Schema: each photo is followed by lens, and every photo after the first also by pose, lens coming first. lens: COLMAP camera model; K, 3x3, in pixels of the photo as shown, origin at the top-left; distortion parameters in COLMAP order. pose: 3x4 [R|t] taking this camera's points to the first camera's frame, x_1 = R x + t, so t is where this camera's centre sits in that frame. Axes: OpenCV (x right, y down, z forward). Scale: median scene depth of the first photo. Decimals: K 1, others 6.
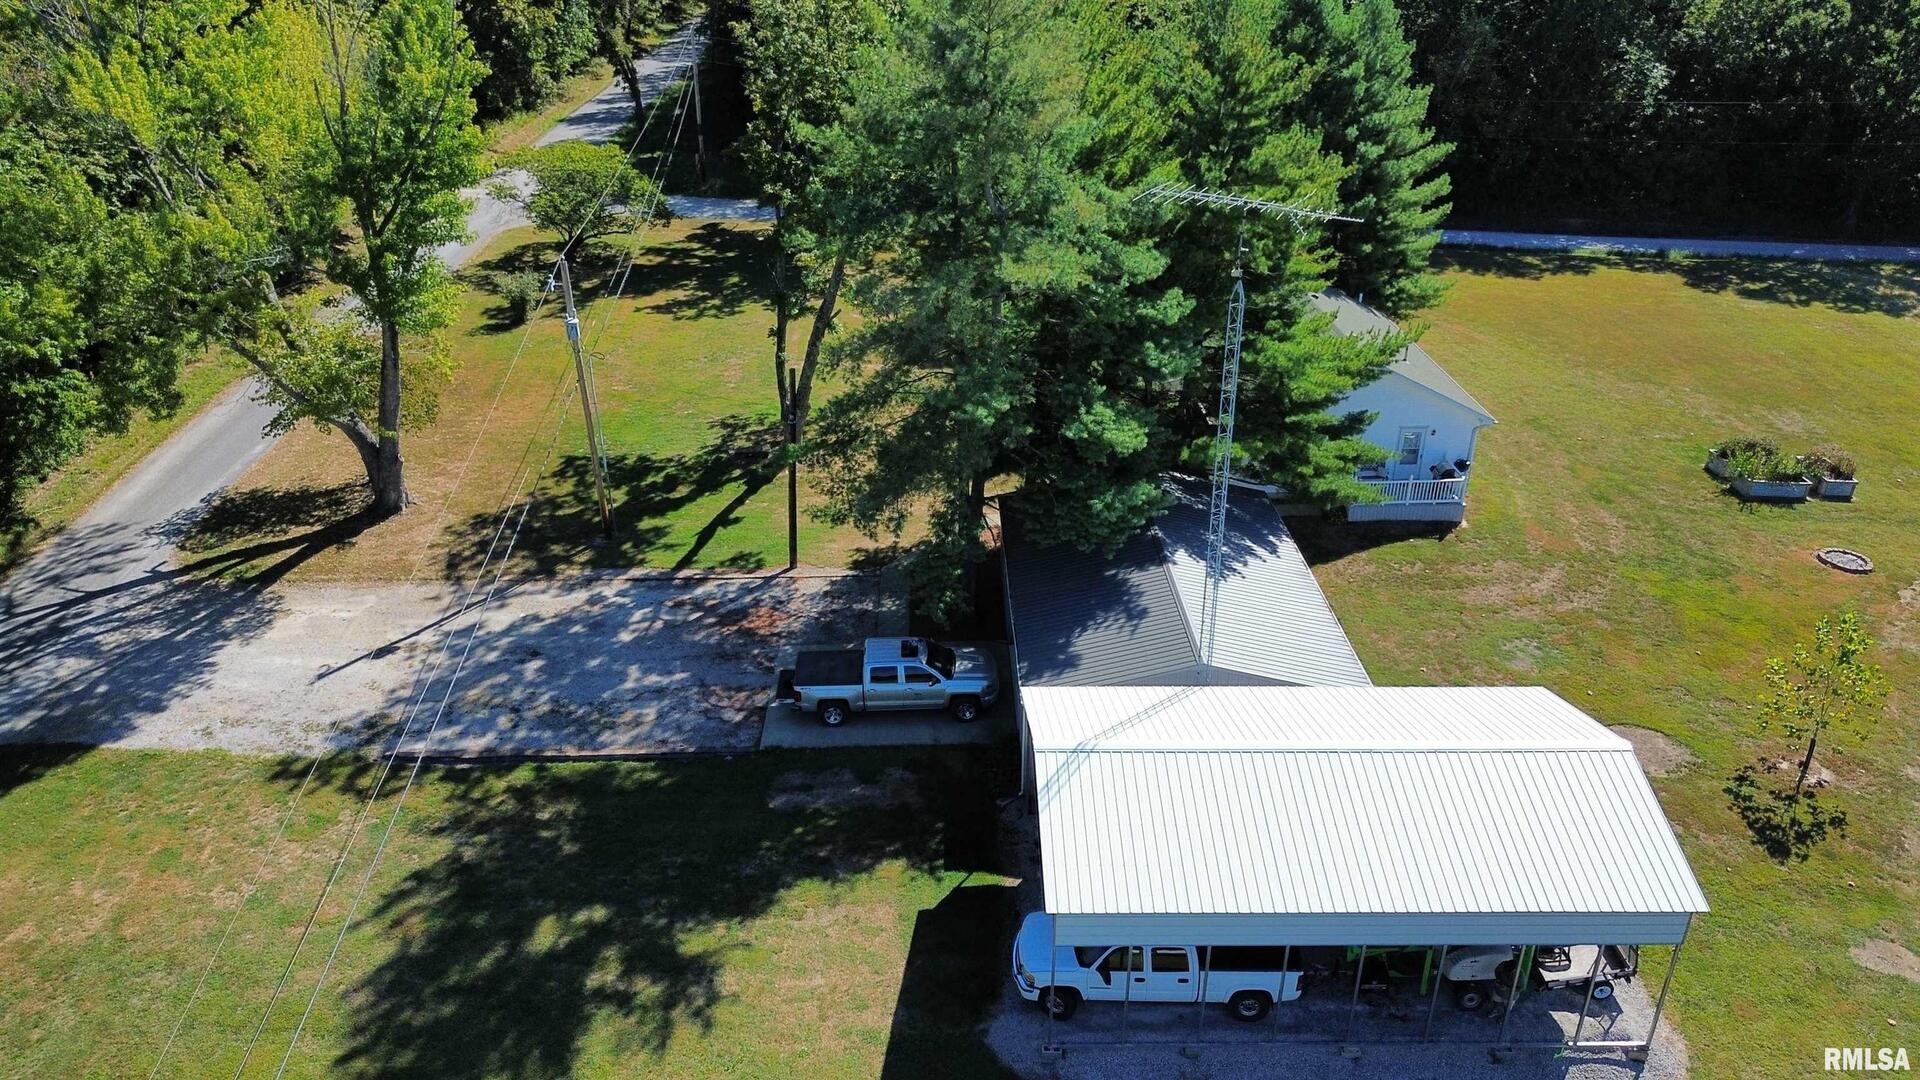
lens RADIAL K [[1363.7, 0, 968.0], [0, 1363.7, 536.7], [0, 0, 1]] dist [0.072248, -0.065728]
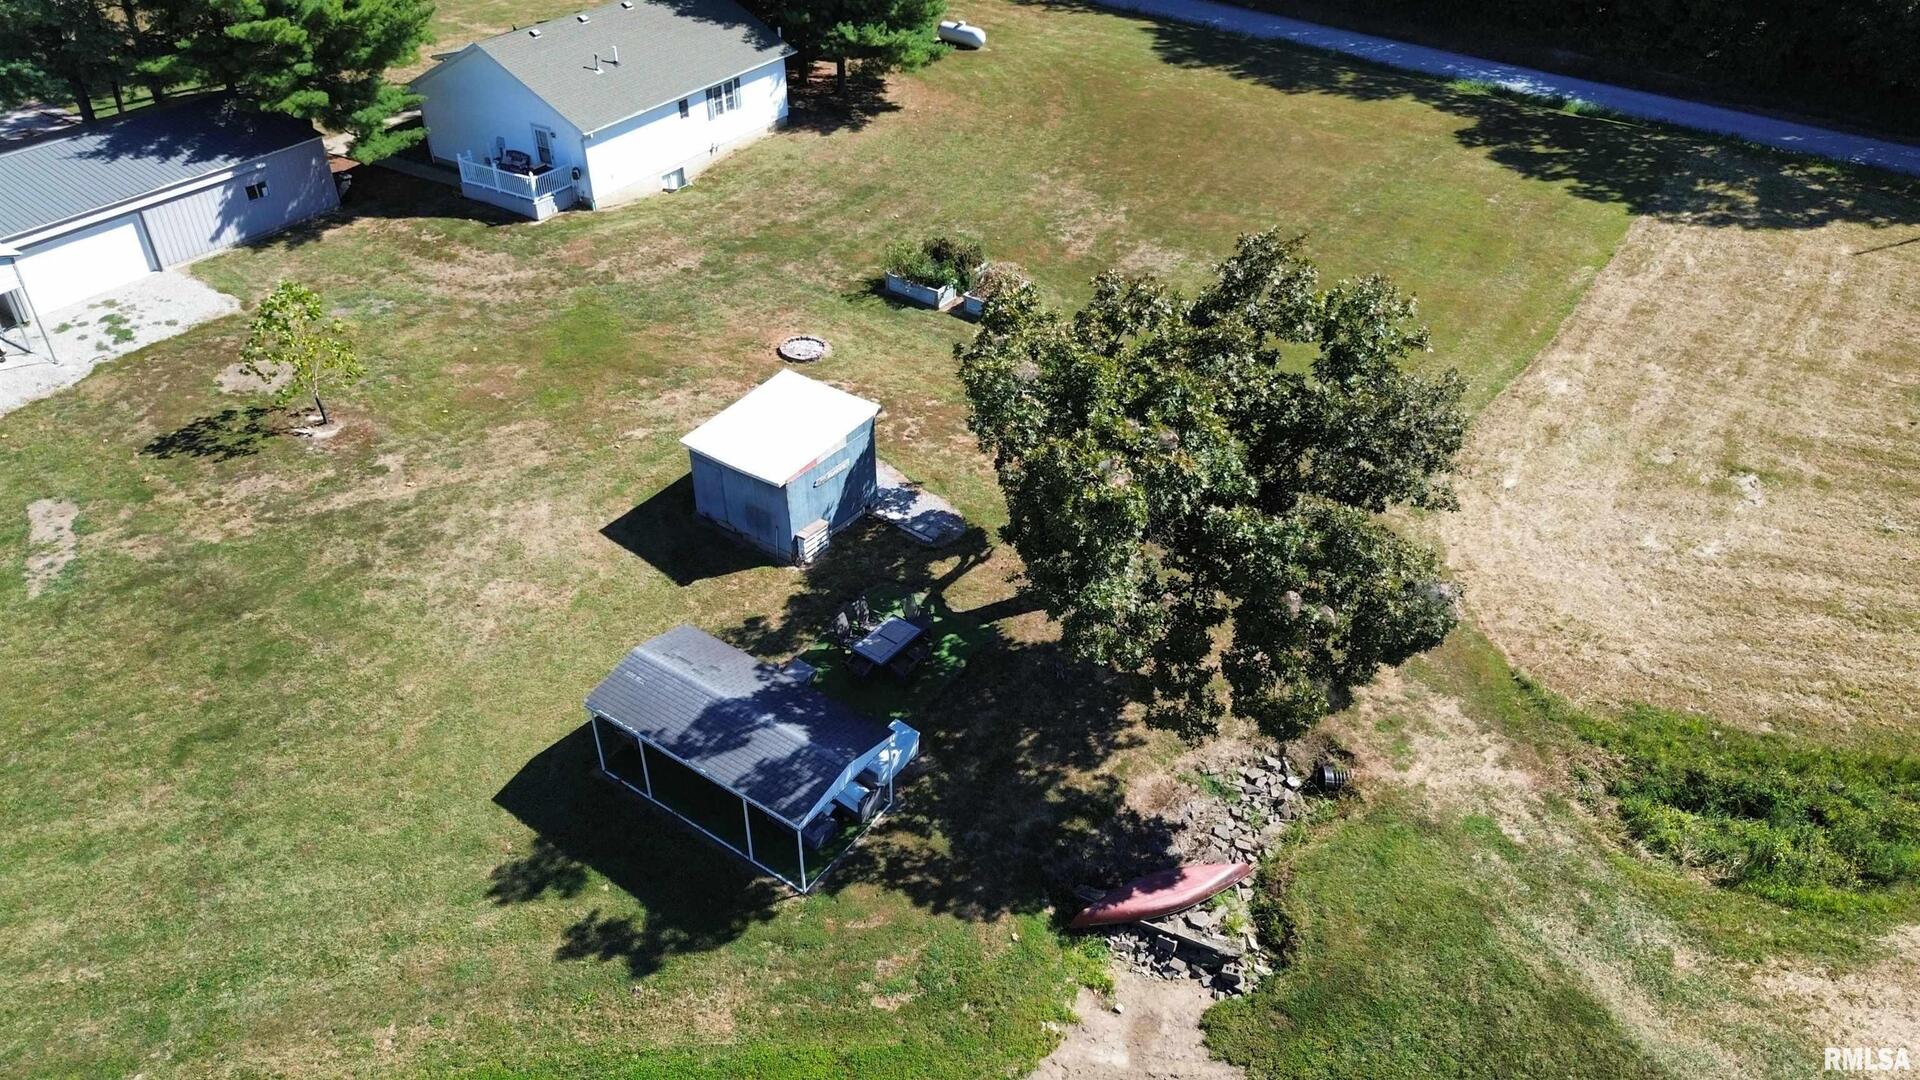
lens RADIAL K [[1363.7, 0, 968.0], [0, 1363.7, 536.7], [0, 0, 1]] dist [0.072248, -0.065728]
pose [[0.822520, 0.328063, -0.464581, 1.318765], [-0.253933, 0.942760, 0.216151, -0.104326], [0.508900, -0.059817, 0.858745, 0.238462]]
